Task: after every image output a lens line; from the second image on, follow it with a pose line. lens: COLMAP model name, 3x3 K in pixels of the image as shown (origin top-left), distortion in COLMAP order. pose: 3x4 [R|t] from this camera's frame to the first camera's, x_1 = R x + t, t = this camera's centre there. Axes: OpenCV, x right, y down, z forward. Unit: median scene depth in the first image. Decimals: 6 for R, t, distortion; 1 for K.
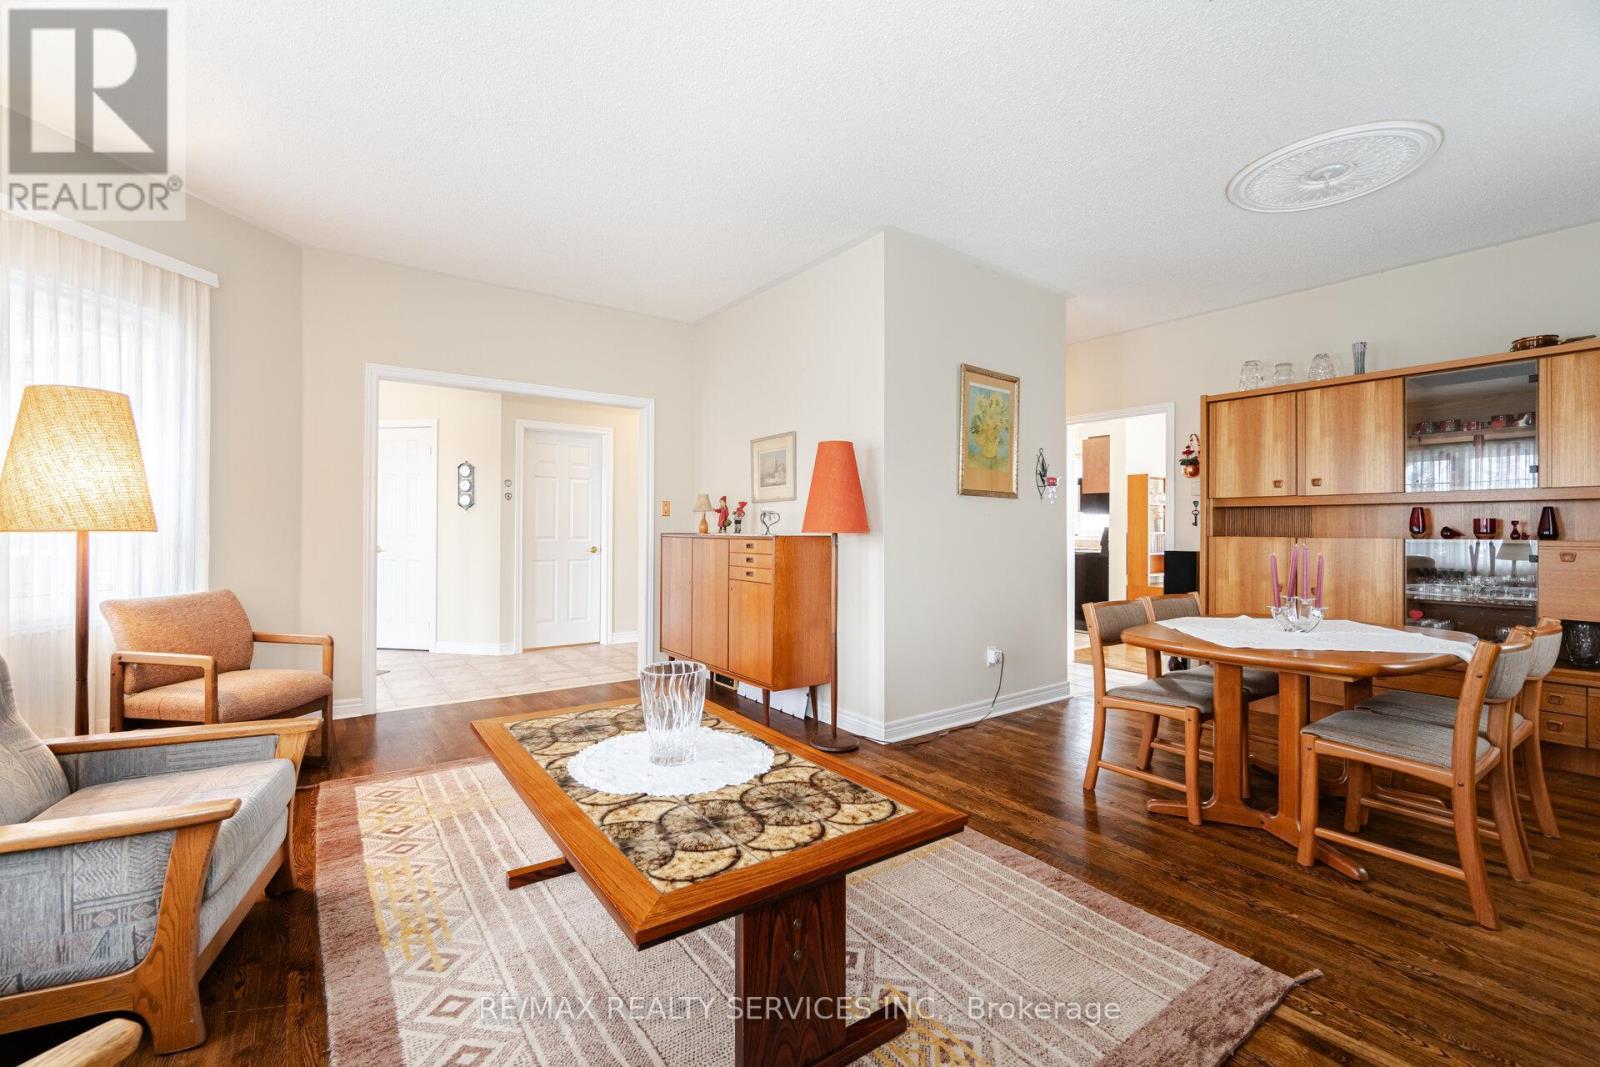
lens RADIAL K [[680.5, 0, 793.4], [0, 680.5, 529.4], [0, 0, 1]] dist [-0.000192, -0.001093]
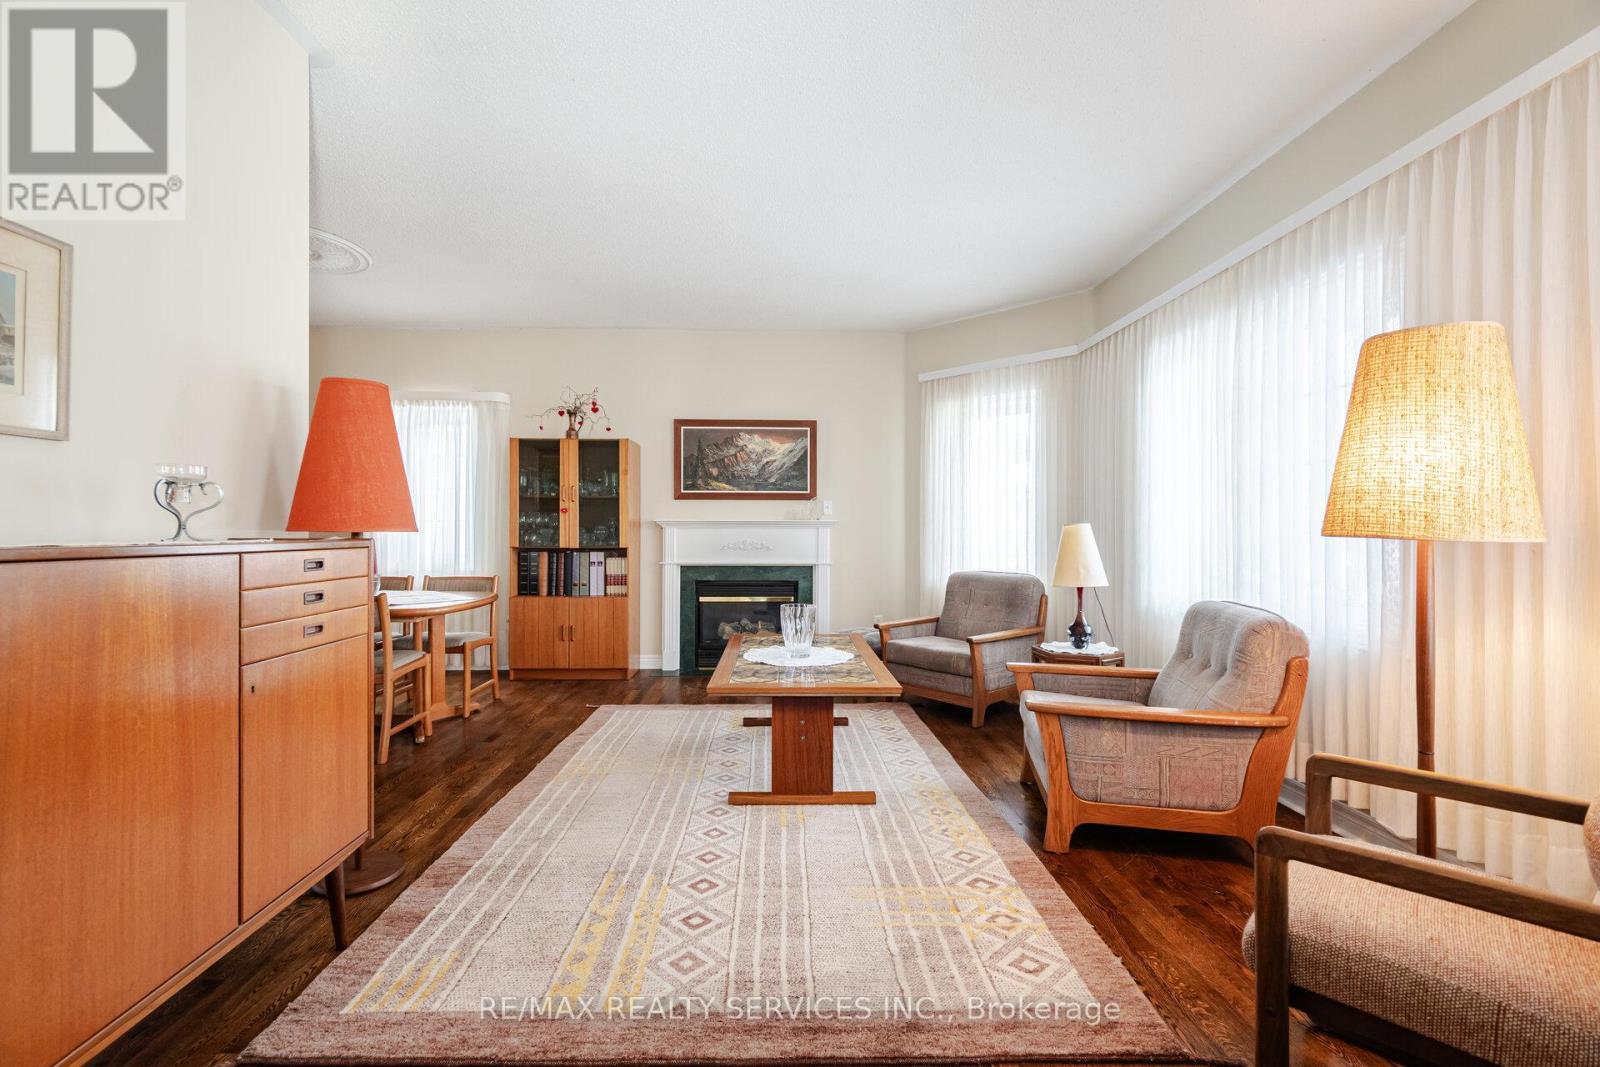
lens RADIAL K [[680.5, 0, 789.3], [0, 680.5, 530.3], [0, 0, 1]] dist [-0.000192, -0.001093]
pose [[-0.826190, -0.008583, 0.563327, -1.261695], [-0.006569, 0.999963, 0.005601, -0.002538], [-0.563354, 0.000927, -0.826215, 2.699344]]
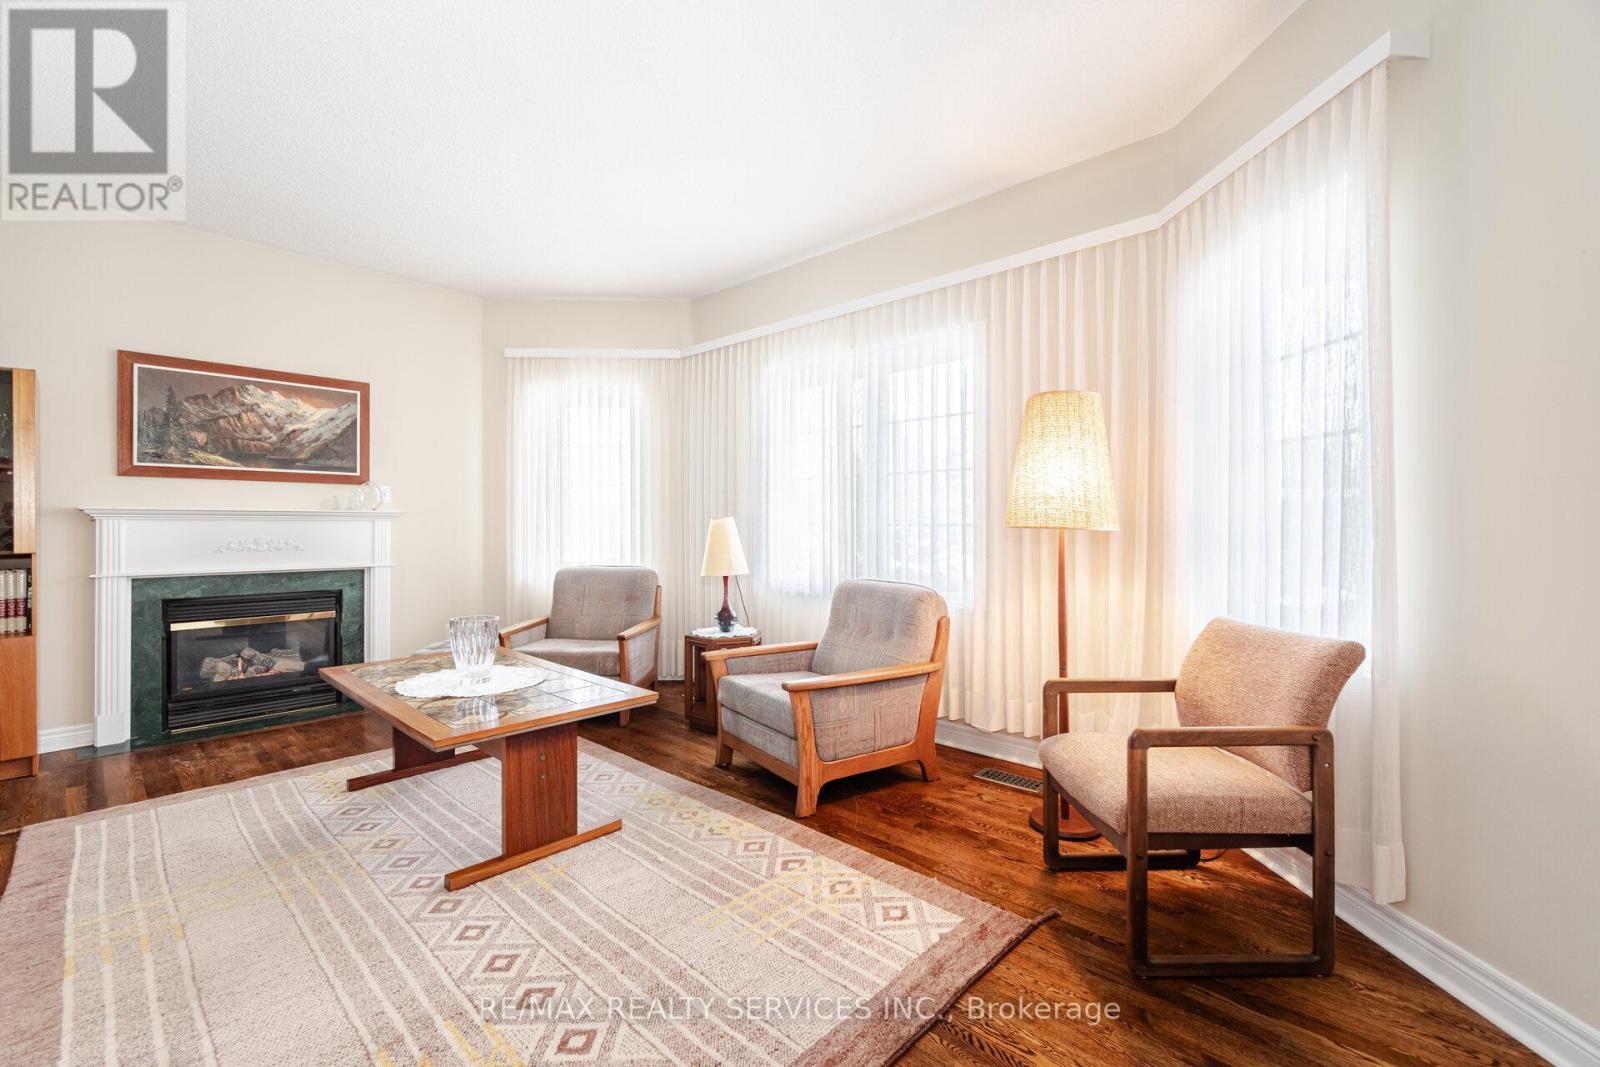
lens RADIAL K [[680.5, 0, 784.4], [0, 680.5, 523.4], [0, 0, 1]] dist [-0.000192, -0.001093]
pose [[-0.982550, -0.008670, -0.185797, -0.595036], [-0.008595, 0.999962, -0.001208, 0.003972], [0.185800, 0.000410, -0.982587, 2.737237]]
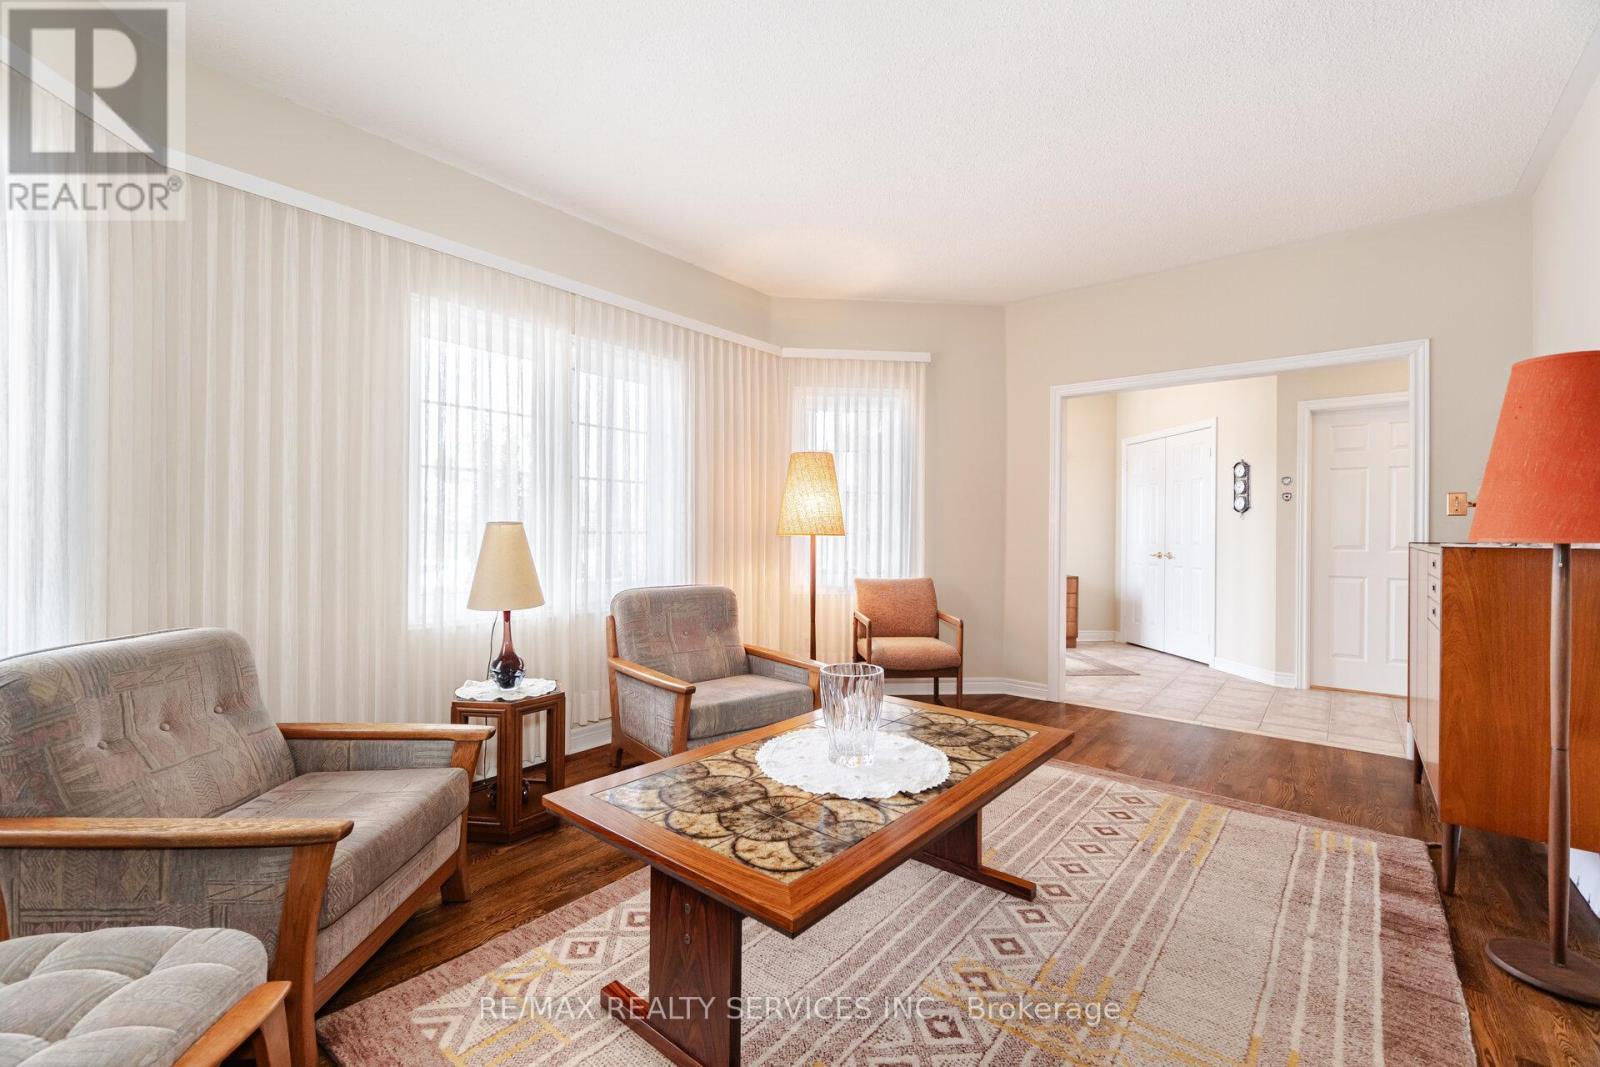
lens RADIAL K [[680.5, 0, 779.5], [0, 680.5, 531.4], [0, 0, 1]] dist [-0.000192, -0.001093]
pose [[0.240994, -0.003841, -0.970519, 0.839309], [-0.005654, 0.999970, -0.005362, 0.005640], [0.970510, 0.006780, 0.240965, 0.703222]]
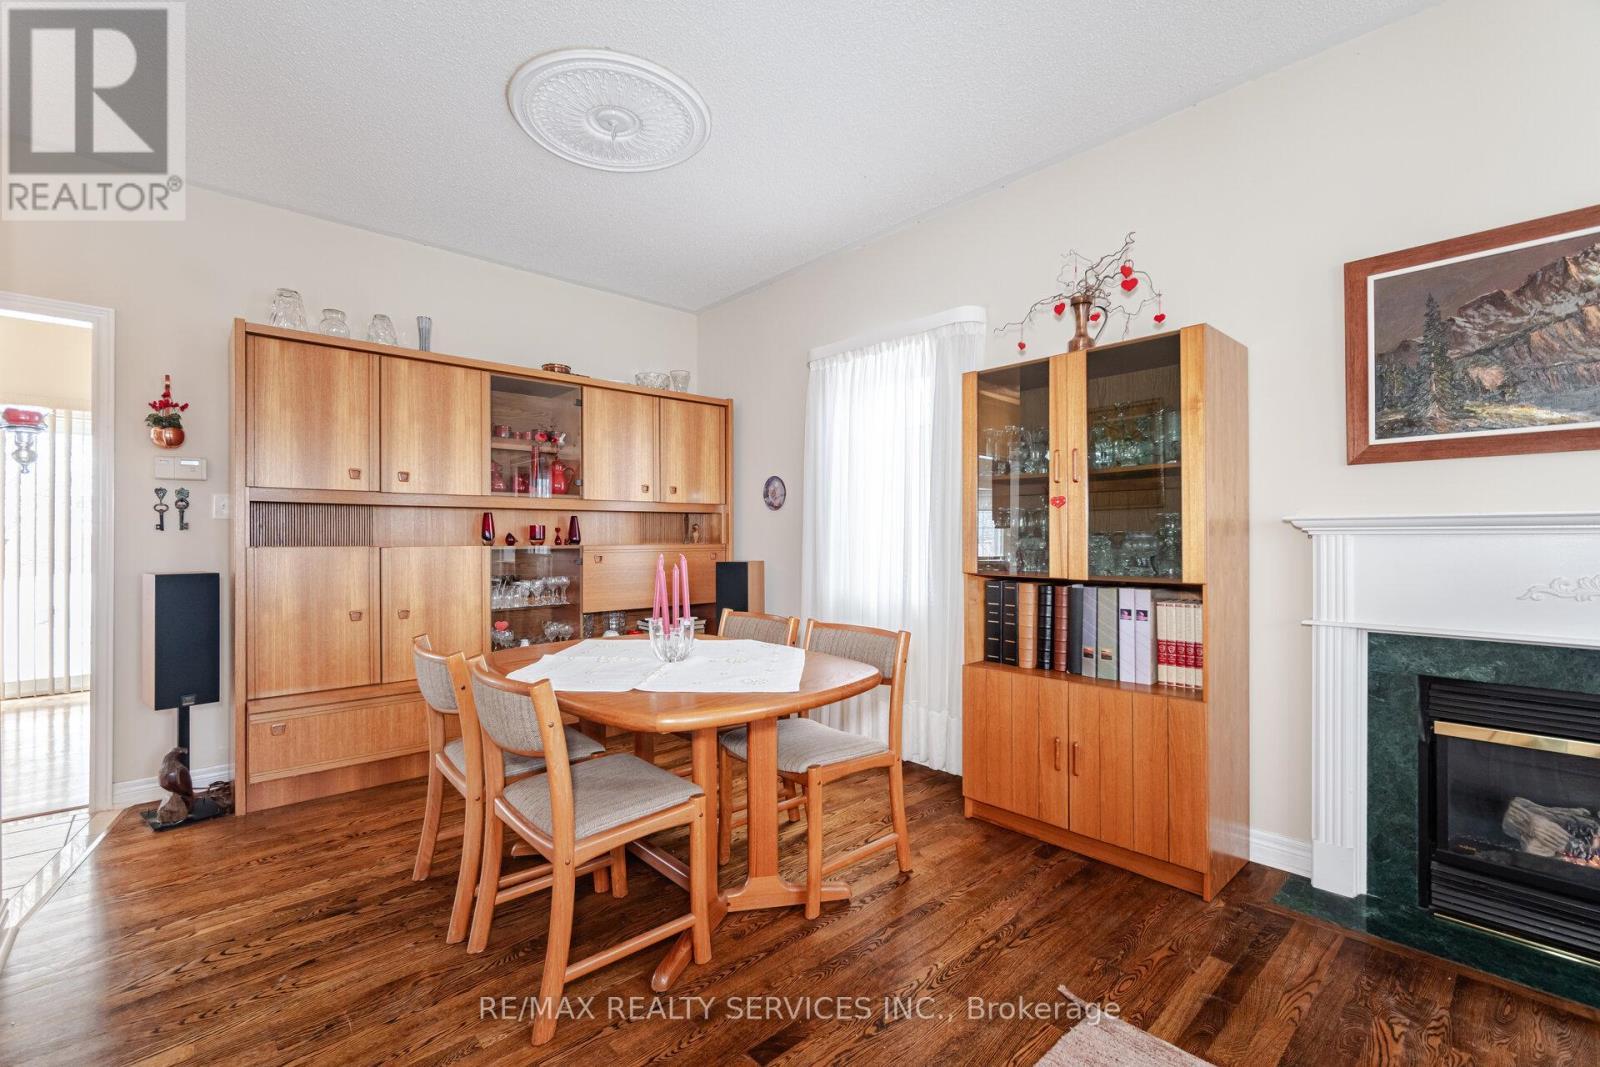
lens RADIAL K [[680.5, 0, 799.9], [0, 680.5, 539.8], [0, 0, 1]] dist [-0.000192, -0.001093]
pose [[-0.105218, -0.005220, 0.994435, -0.167898], [0.003829, 0.999977, 0.005654, 0.004514], [-0.994442, 0.004402, -0.105196, 1.510118]]
